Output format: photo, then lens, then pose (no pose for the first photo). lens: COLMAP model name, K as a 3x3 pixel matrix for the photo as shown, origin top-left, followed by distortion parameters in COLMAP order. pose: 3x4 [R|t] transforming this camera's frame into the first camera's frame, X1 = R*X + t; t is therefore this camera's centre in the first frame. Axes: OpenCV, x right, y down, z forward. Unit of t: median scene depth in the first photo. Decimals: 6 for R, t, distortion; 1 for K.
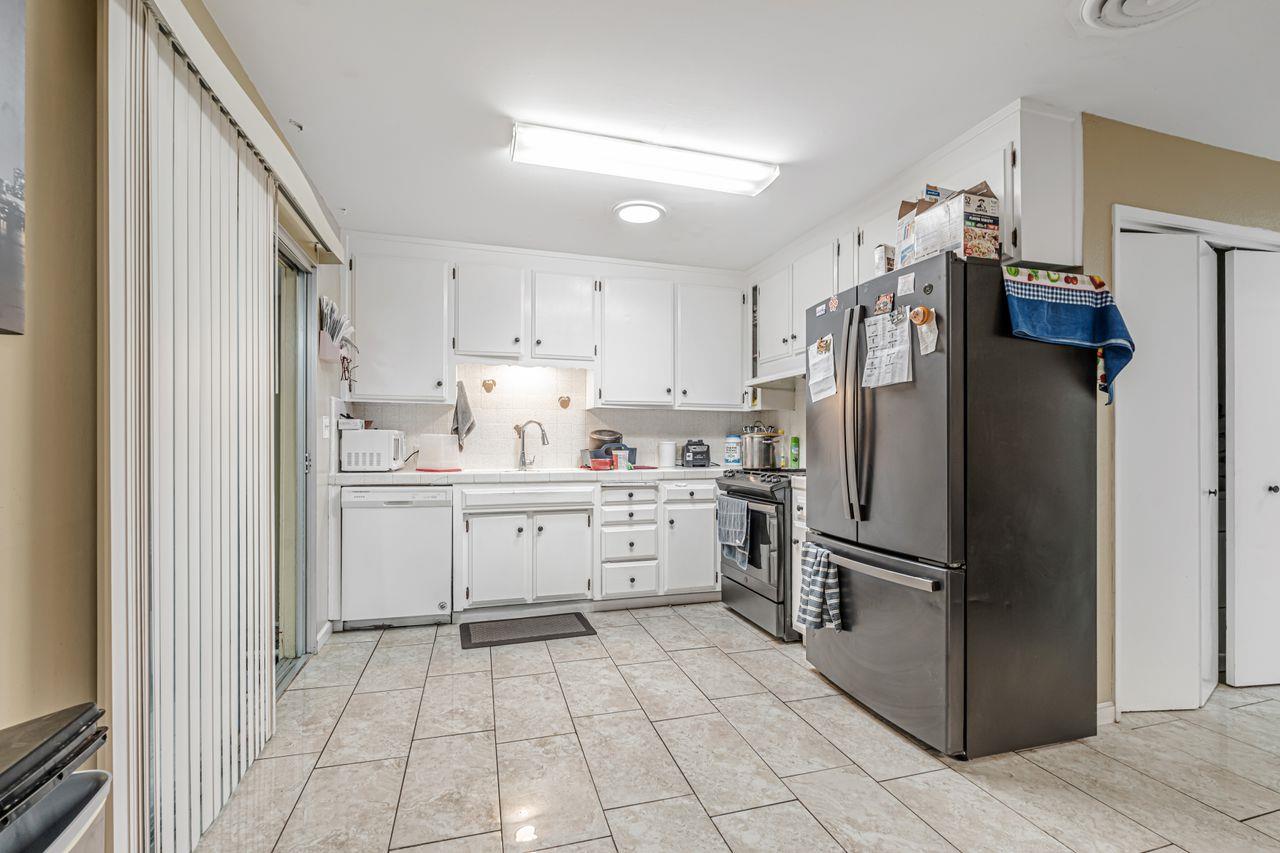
lens RADIAL K [[566.3, 0, 641.6], [0, 566.3, 445.5], [0, 0, 1]] dist [0.000167, 0.000010]
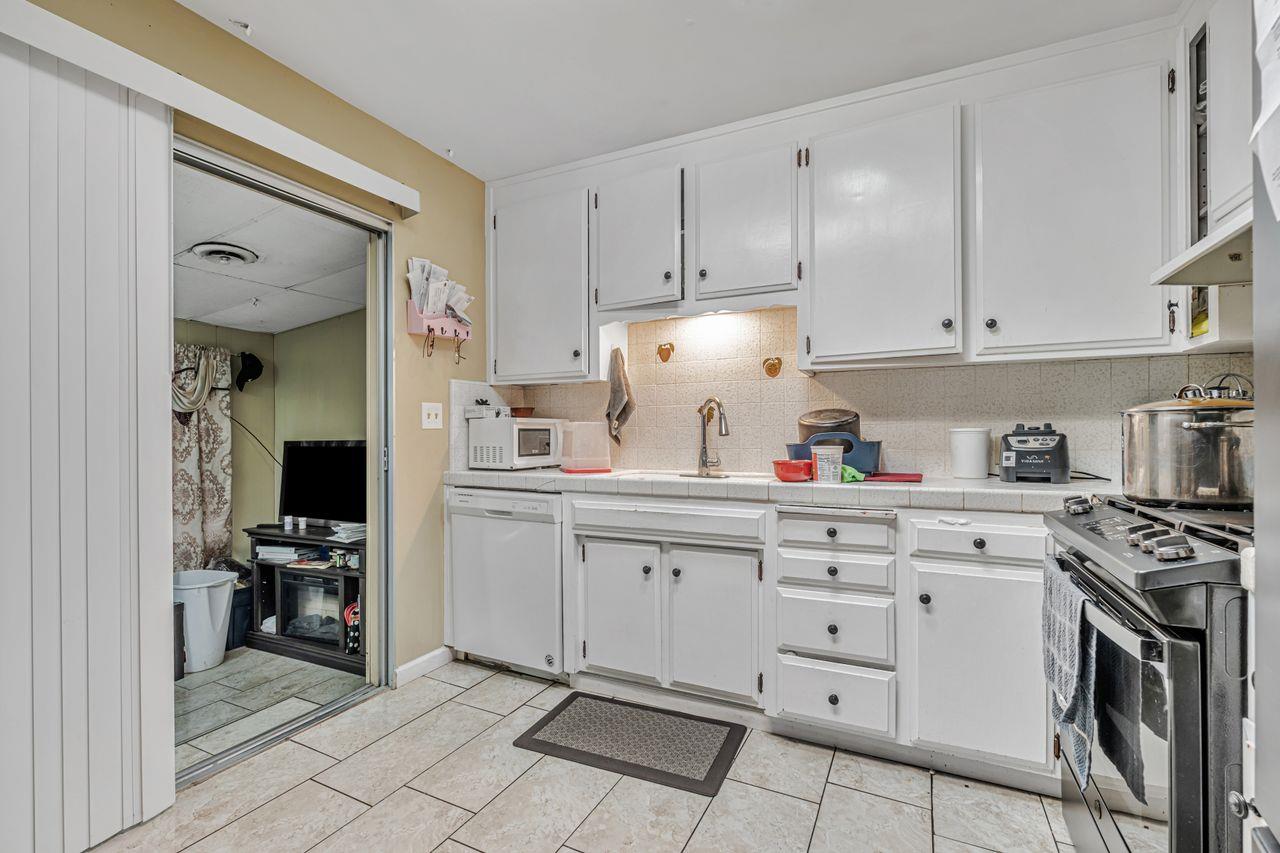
lens RADIAL K [[560.1, 0, 639.1], [0, 560.1, 434.3], [0, 0, 1]] dist [-0.005402, -0.000188]
pose [[0.736777, -0.004998, -0.676117, 0.193866], [0.004490, 0.999987, -0.002499, -0.001327], [0.676120, -0.001195, 0.736790, 0.502284]]
